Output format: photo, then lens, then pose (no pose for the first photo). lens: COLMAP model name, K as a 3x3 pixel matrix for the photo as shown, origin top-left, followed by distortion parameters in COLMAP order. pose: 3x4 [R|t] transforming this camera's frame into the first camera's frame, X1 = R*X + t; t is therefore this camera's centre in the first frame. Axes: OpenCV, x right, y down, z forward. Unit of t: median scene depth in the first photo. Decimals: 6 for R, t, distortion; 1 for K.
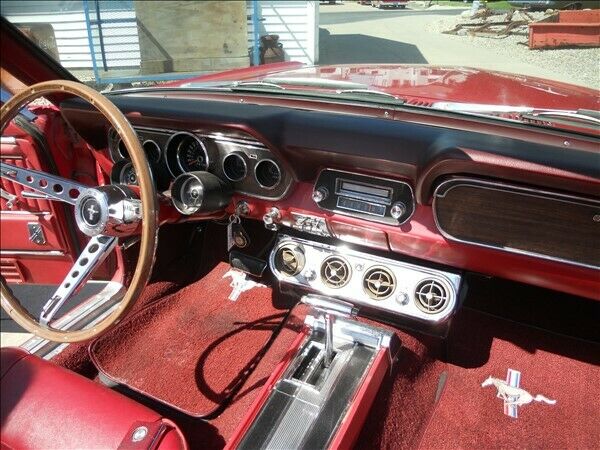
lens RADIAL K [[437.9, 0, 300.9], [0, 437.9, 238.3], [0, 0, 1]] dist [-0.053264, -0.003112]
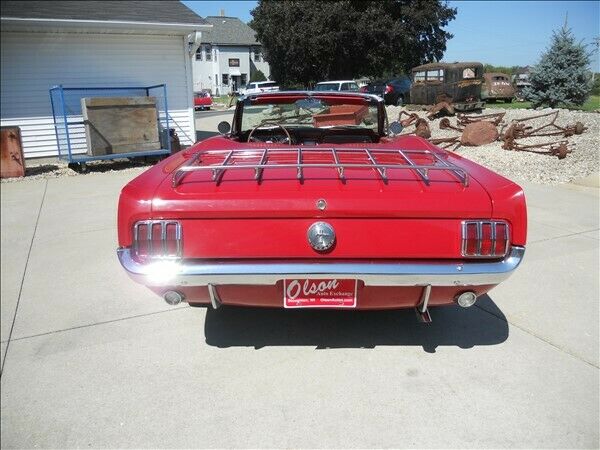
lens RADIAL K [[453.9, 0, 300.0], [0, 453.9, 225.0], [0, 0, 1]] dist [-0.054627, 0.006572]
pose [[0.906451, -0.128329, 0.402341, -0.343329], [0.220960, 0.956019, -0.192885, 0.287798], [-0.359893, 0.263742, 0.894940, -0.550703]]
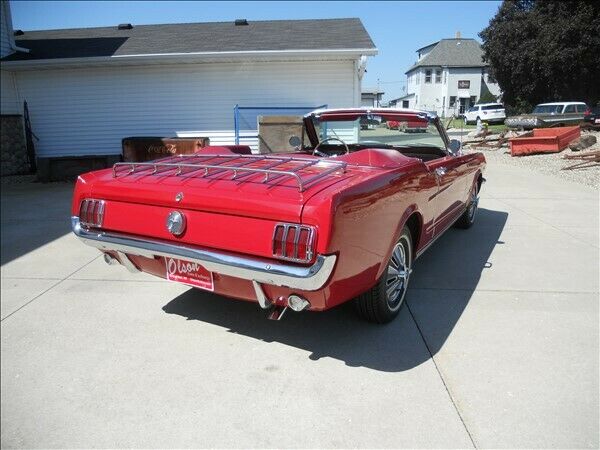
lens RADIAL K [[453.9, 0, 300.0], [0, 453.9, 225.0], [0, 0, 1]] dist [-0.054627, 0.006572]
pose [[0.997209, 0.005971, -0.074422, -0.059167], [-0.027087, 0.957815, -0.286108, 0.348260], [0.069575, 0.287325, 0.955303, -0.631093]]
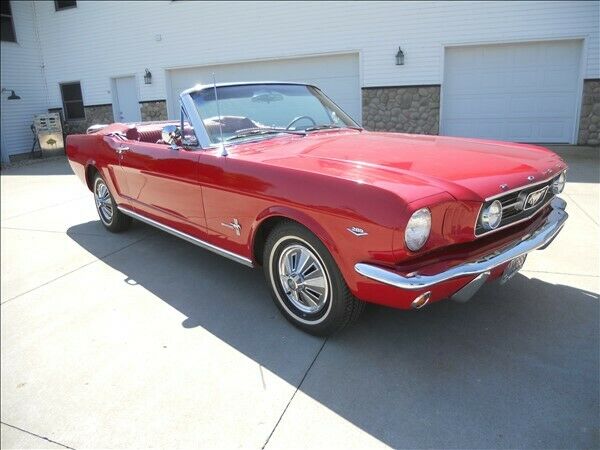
lens RADIAL K [[453.9, 0, 300.0], [0, 453.9, 225.0], [0, 0, 1]] dist [-0.054627, 0.006572]
pose [[-0.375384, 0.263892, -0.888509, 0.582145], [-0.432214, 0.798168, 0.419666, -0.183210], [0.819925, 0.541562, -0.185562, 0.302314]]
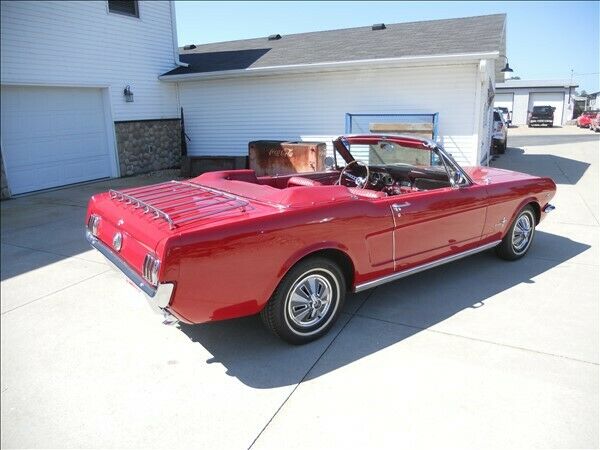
lens RADIAL K [[453.9, 0, 300.0], [0, 453.9, 225.0], [0, 0, 1]] dist [-0.054627, 0.006572]
pose [[0.887794, 0.097816, -0.449727, 0.234726], [-0.215854, 0.951514, -0.219156, 0.287976], [0.406485, 0.291640, 0.865862, -0.639248]]
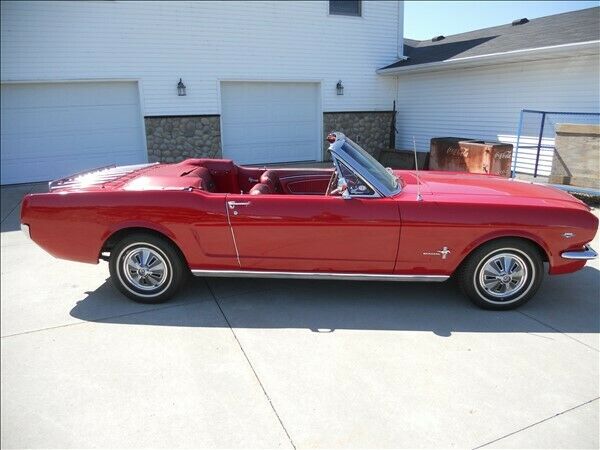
lens RADIAL K [[453.9, 0, 300.0], [0, 453.9, 225.0], [0, 0, 1]] dist [-0.054627, 0.006572]
pose [[0.374615, 0.232486, -0.897560, 0.658280], [-0.457848, 0.888176, 0.038963, 0.070066], [0.806250, 0.396350, 0.439167, -0.267043]]
